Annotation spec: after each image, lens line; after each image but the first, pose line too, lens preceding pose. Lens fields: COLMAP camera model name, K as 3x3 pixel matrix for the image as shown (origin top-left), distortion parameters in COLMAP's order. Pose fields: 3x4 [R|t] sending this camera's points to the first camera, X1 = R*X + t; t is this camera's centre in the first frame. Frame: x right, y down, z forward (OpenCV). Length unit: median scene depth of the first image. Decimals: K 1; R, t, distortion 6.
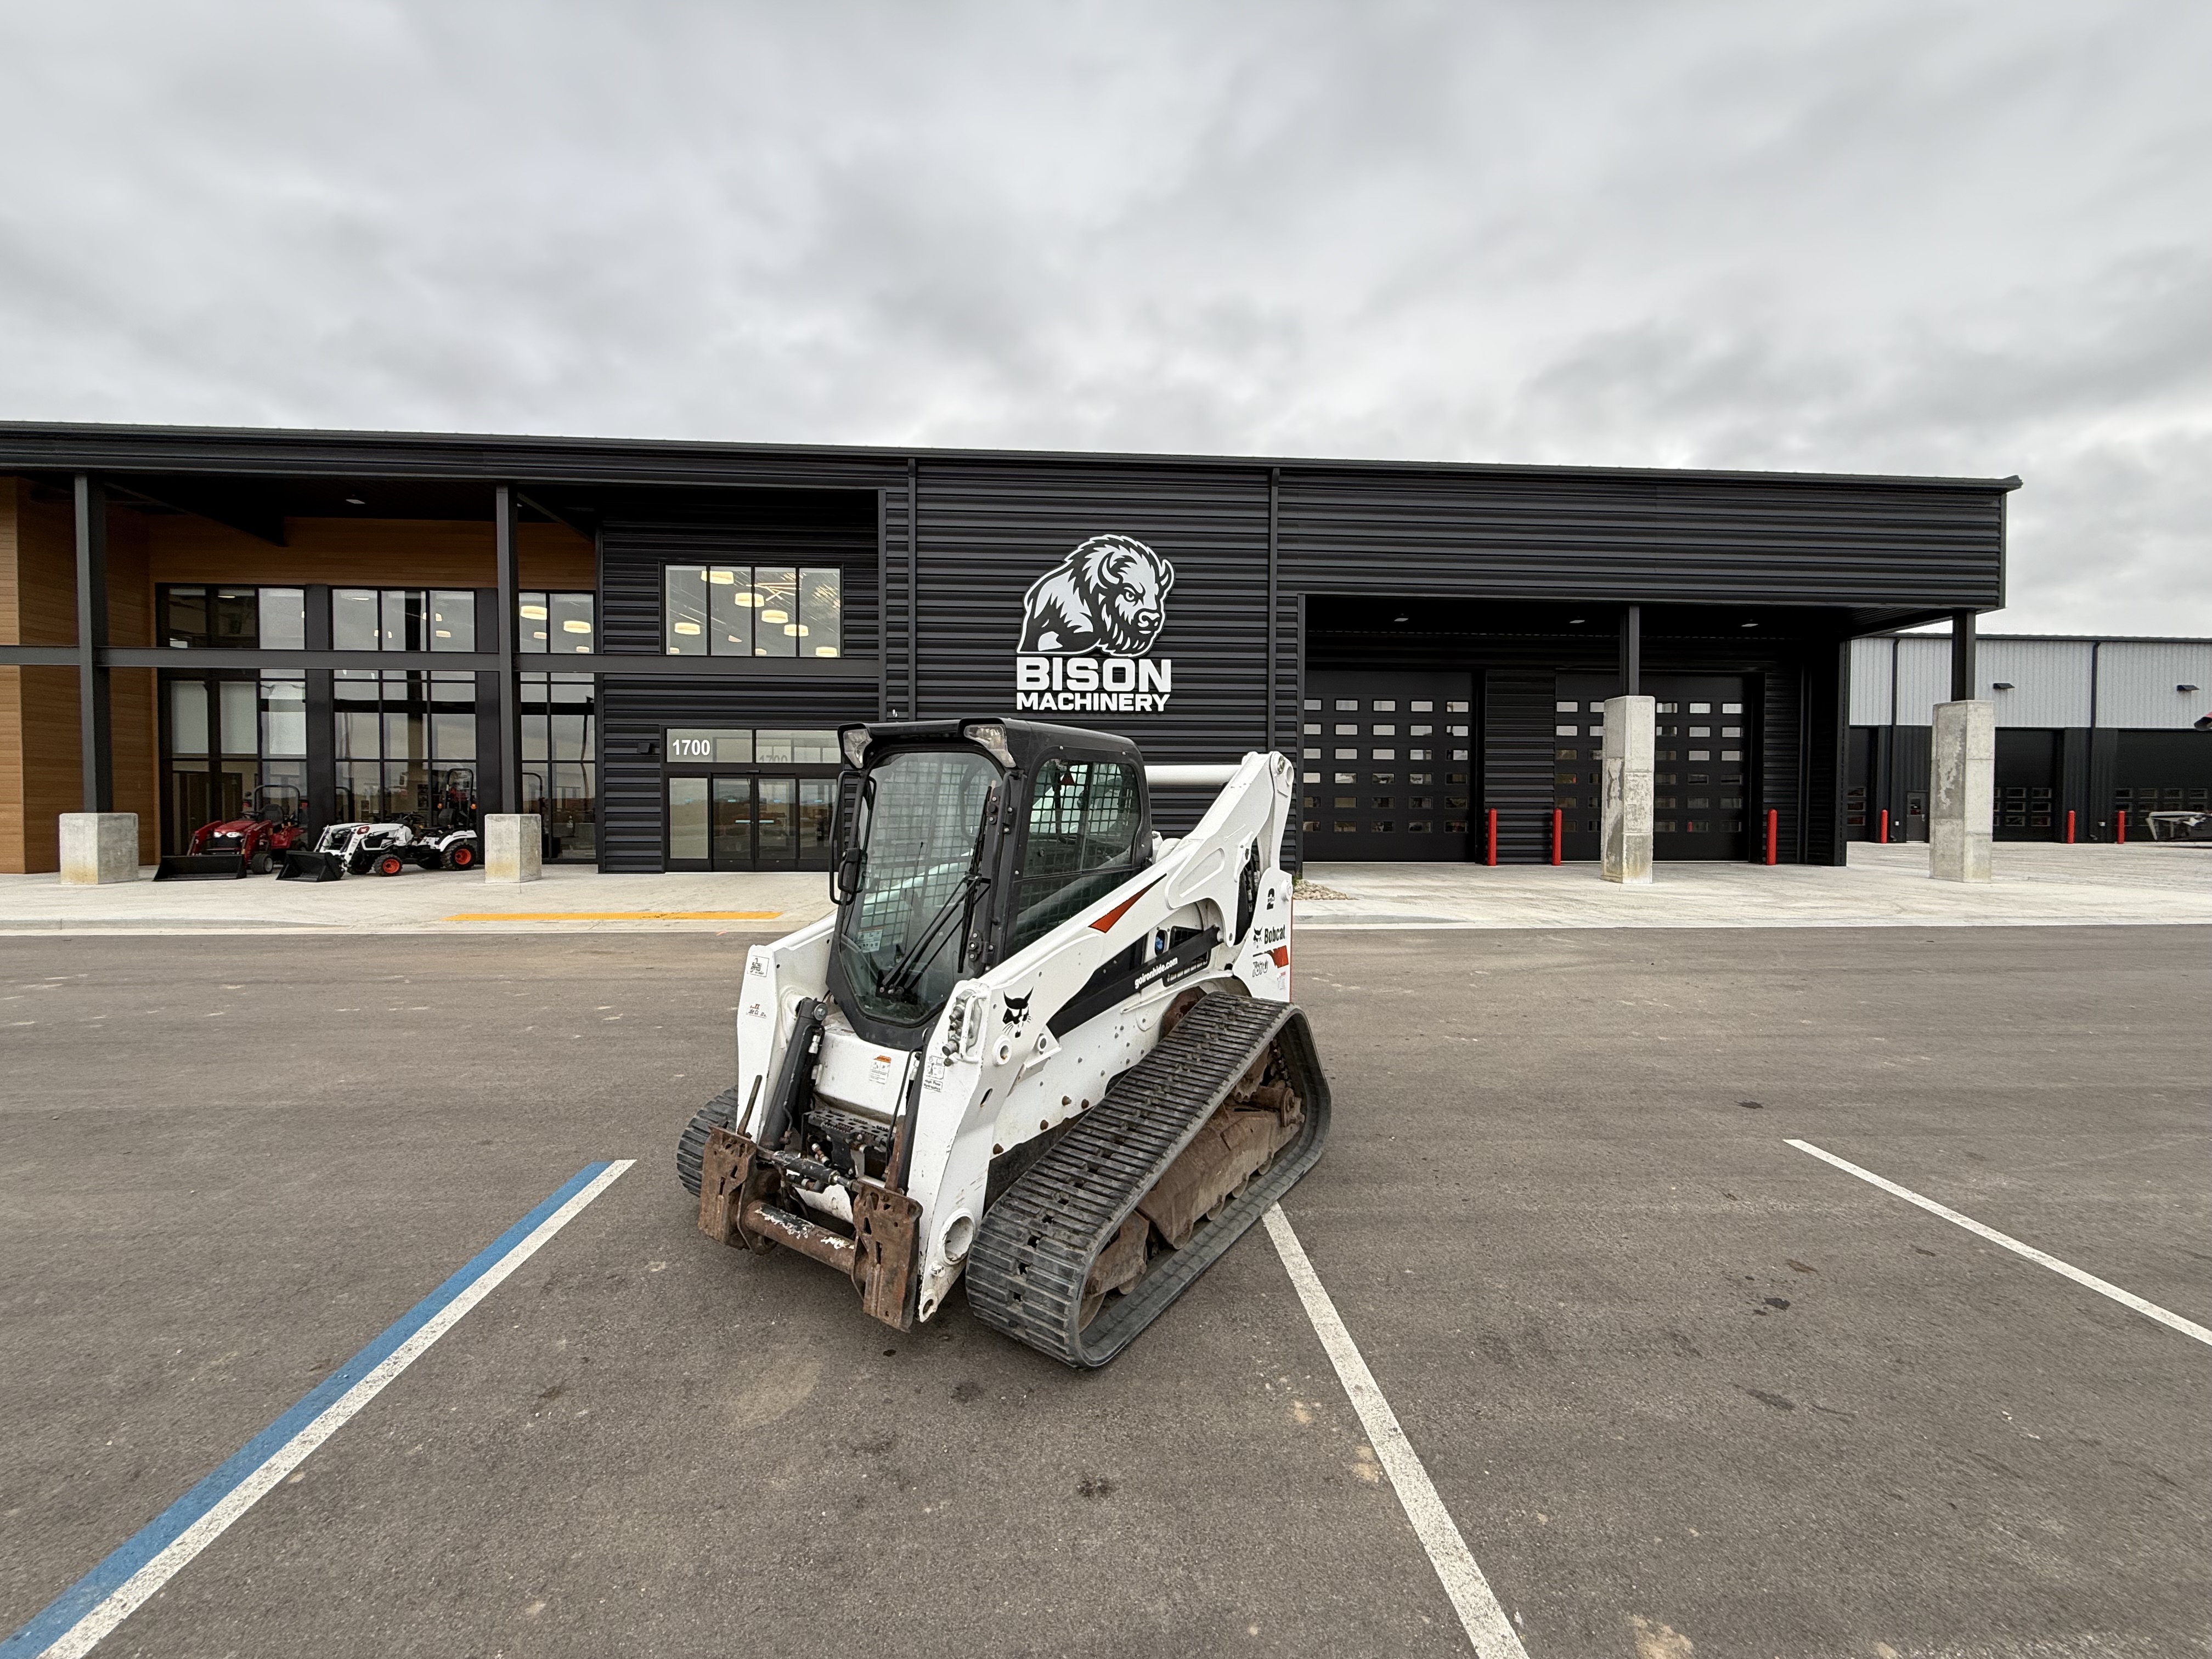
lens RADIAL K [[879.1, 0, 1101.9], [0, 879.1, 825.1], [0, 0, 1]] dist [-0.001027, 0.000024]
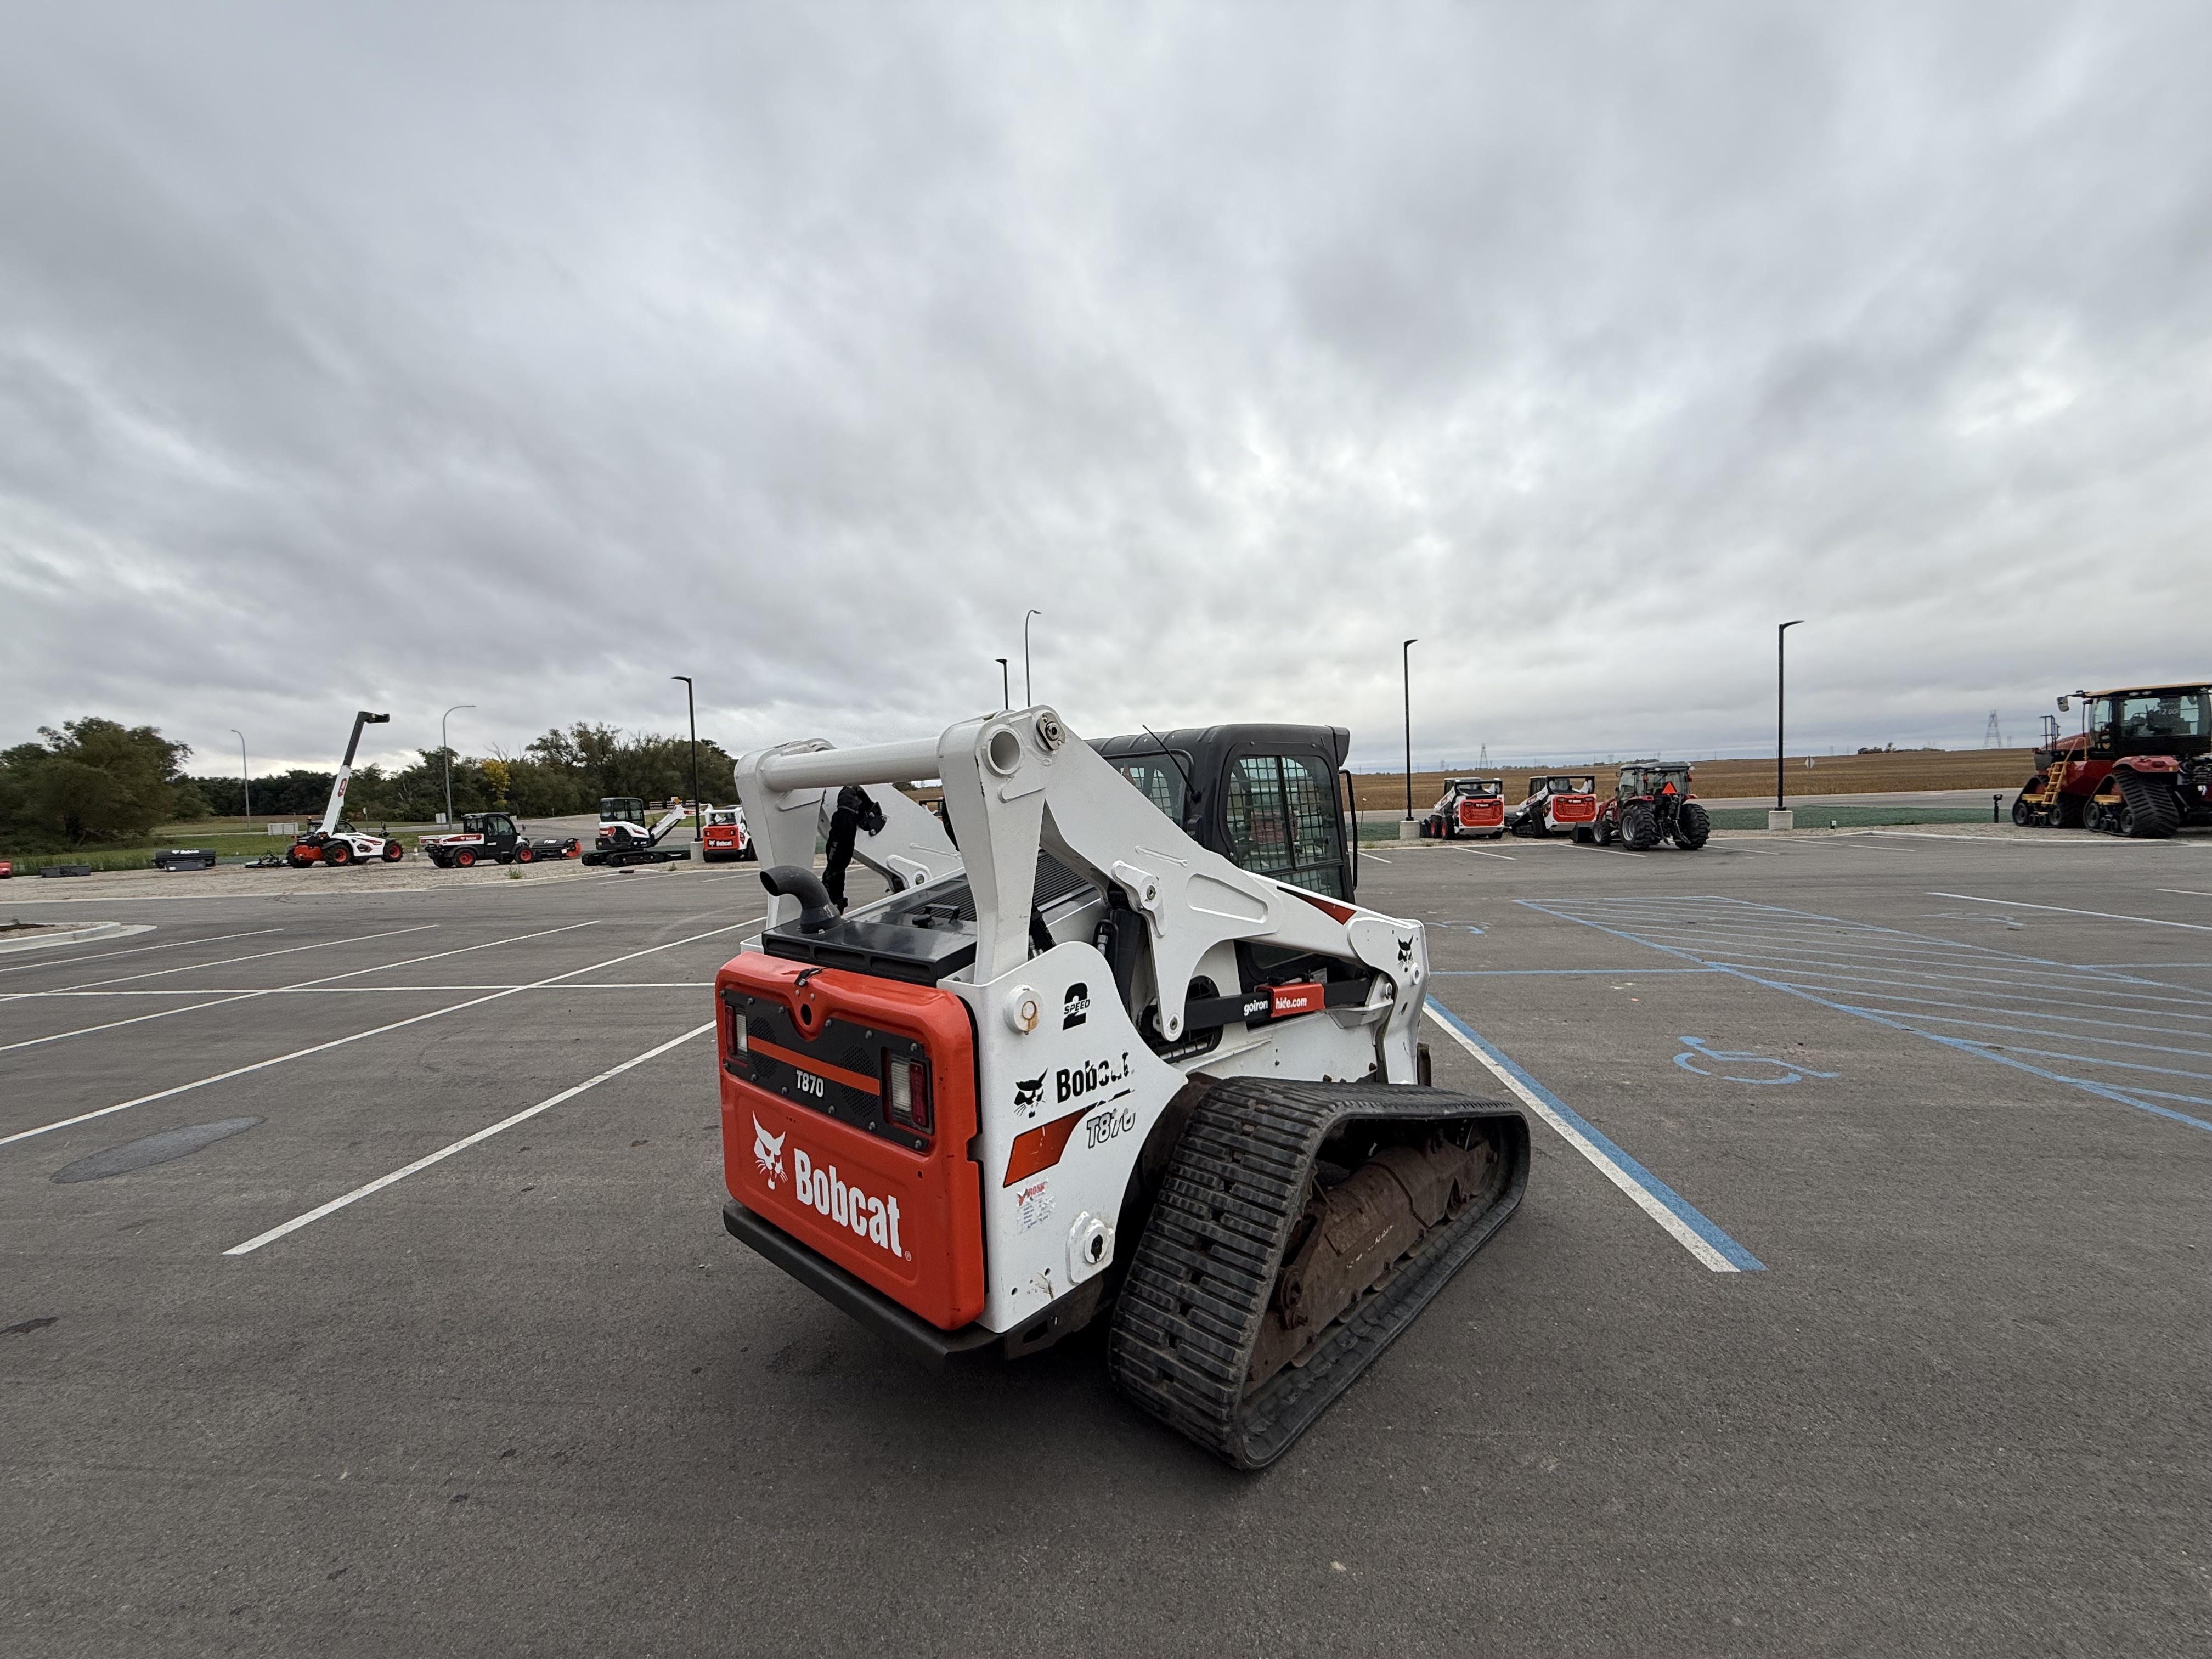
lens RADIAL K [[879.1, 0, 1101.9], [0, 879.1, 825.1], [0, 0, 1]] dist [-0.001027, 0.000024]
pose [[-0.986448, 0.021506, 0.162657, -0.038618], [0.032772, 0.997222, 0.066897, -0.016632], [-0.160766, 0.071321, -0.984412, 0.467281]]
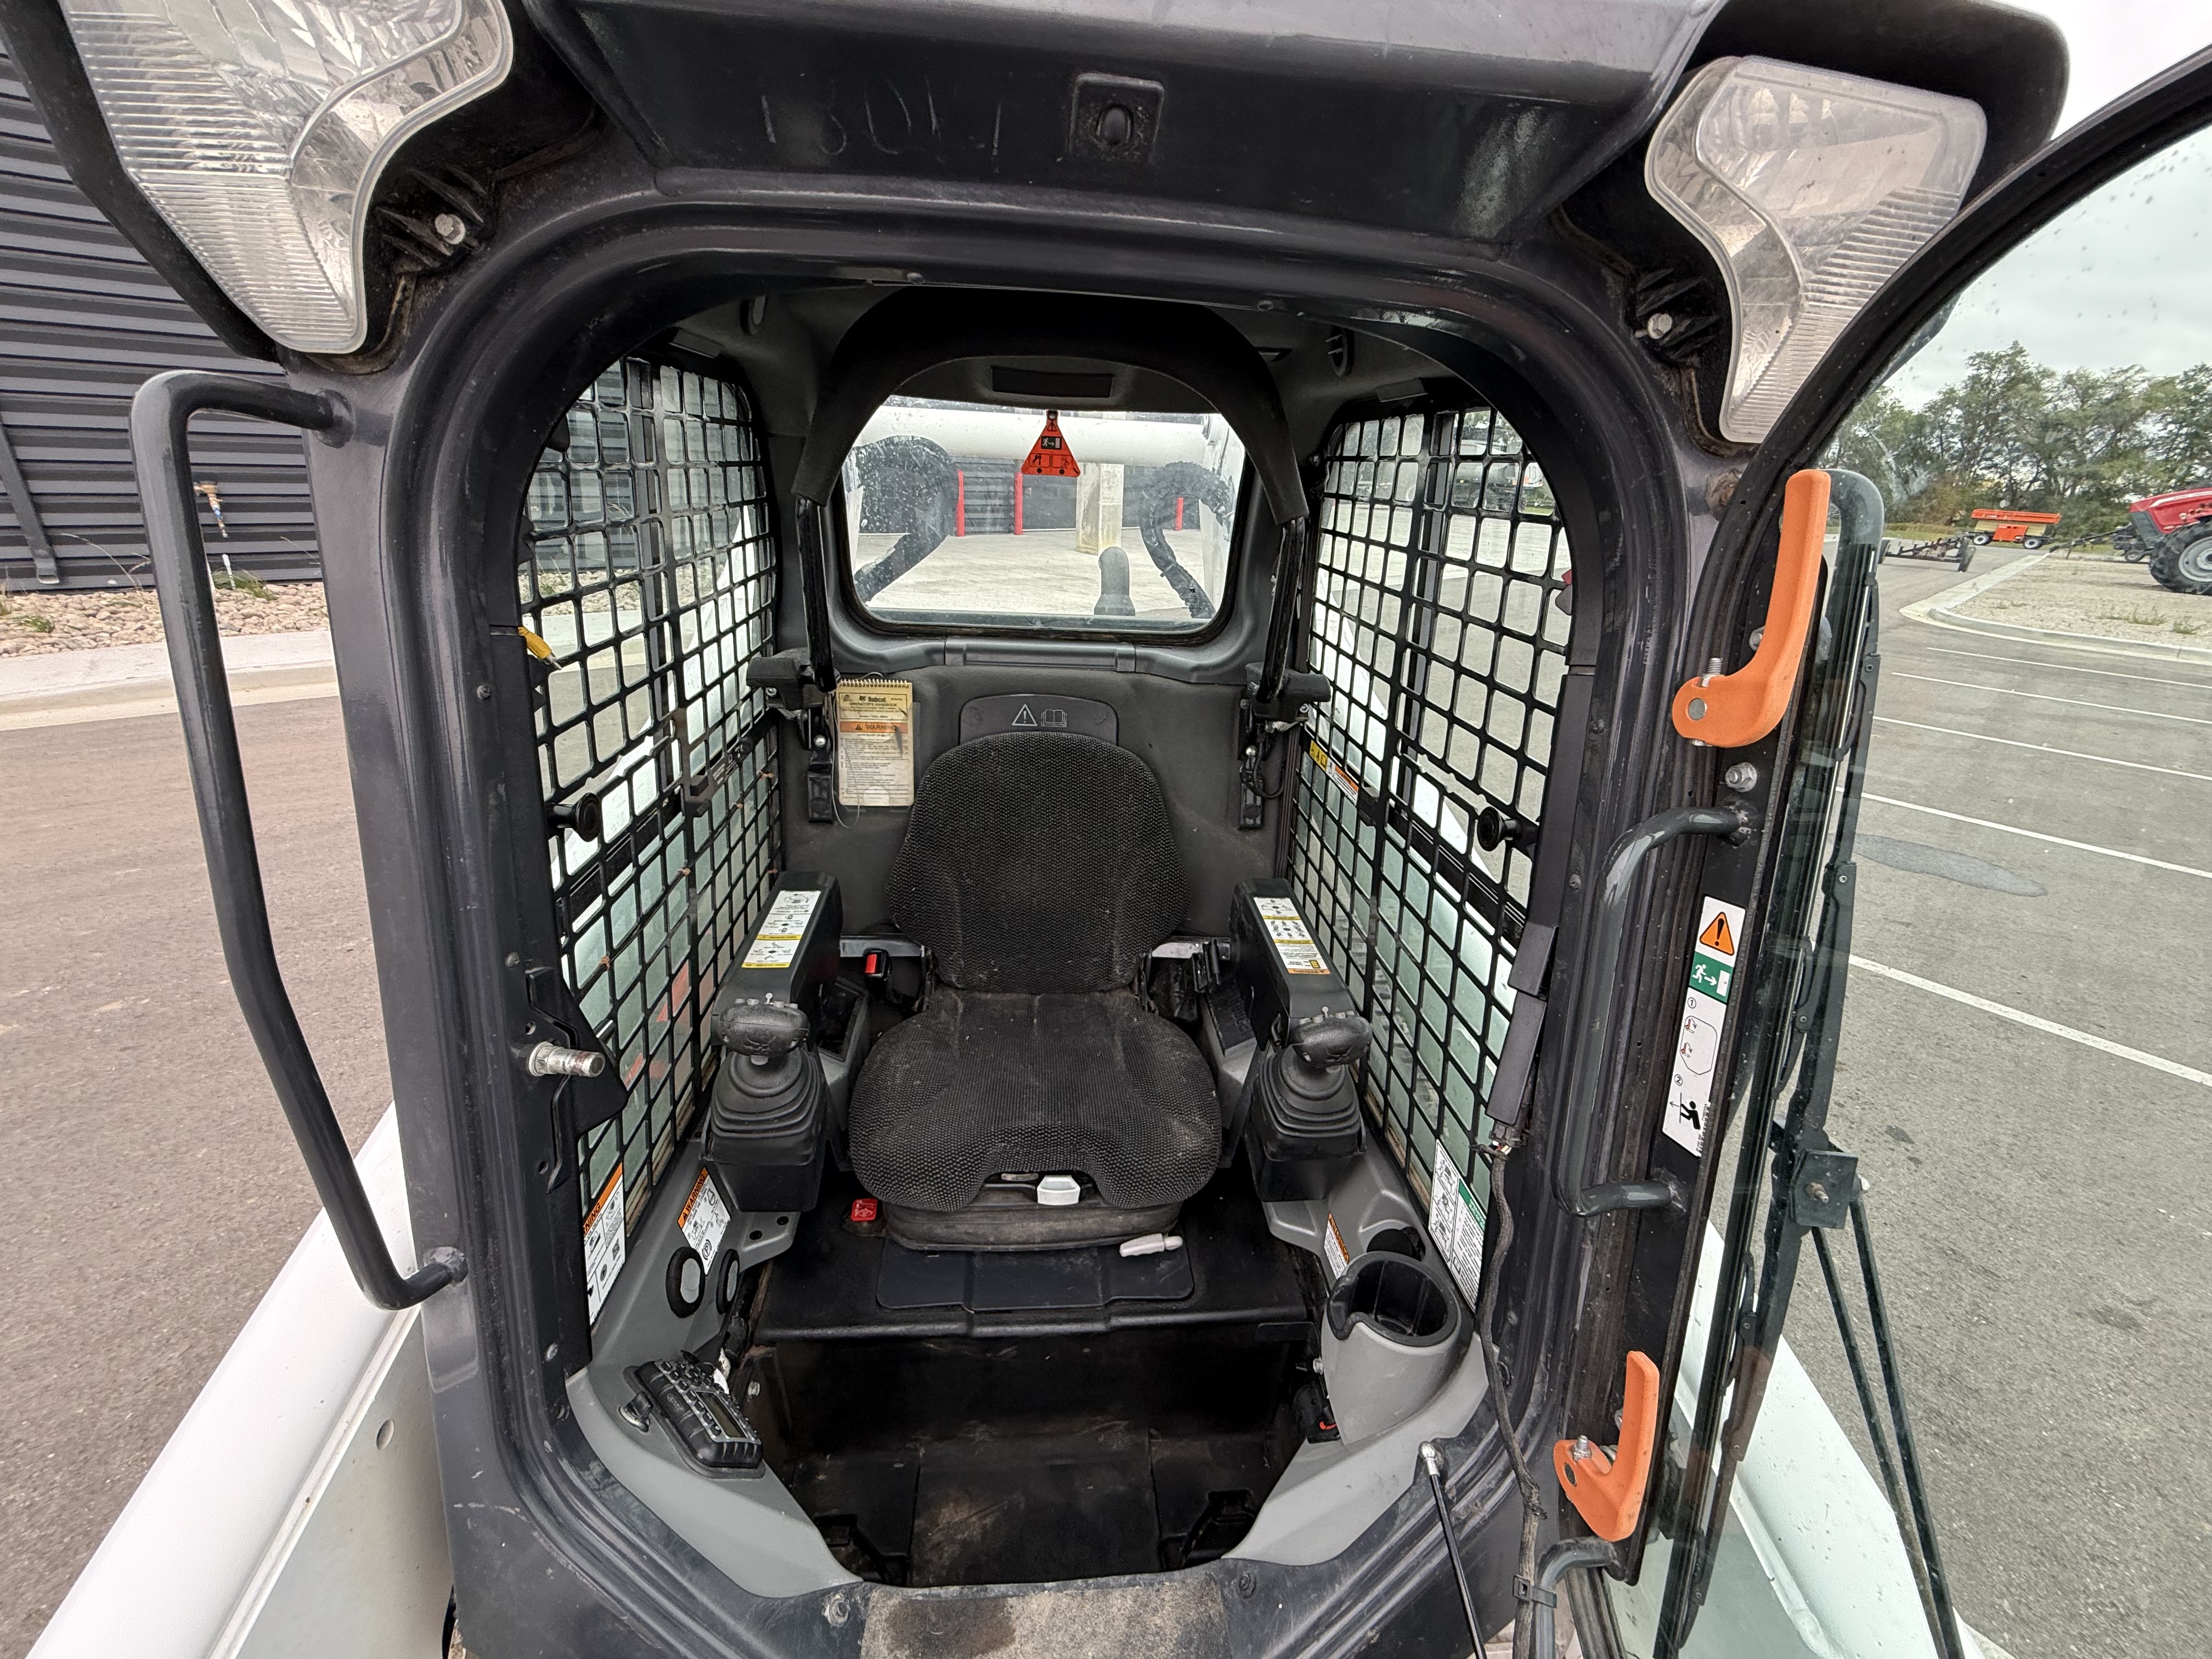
lens RADIAL K [[879.1, 0, 1101.9], [0, 879.1, 825.1], [0, 0, 1]] dist [-0.001027, 0.000024]
pose [[0.783054, -0.211497, 0.584890, -0.062188], [-0.019003, 0.931832, 0.362393, -0.011214], [-0.621664, -0.294888, 0.725655, 0.183430]]
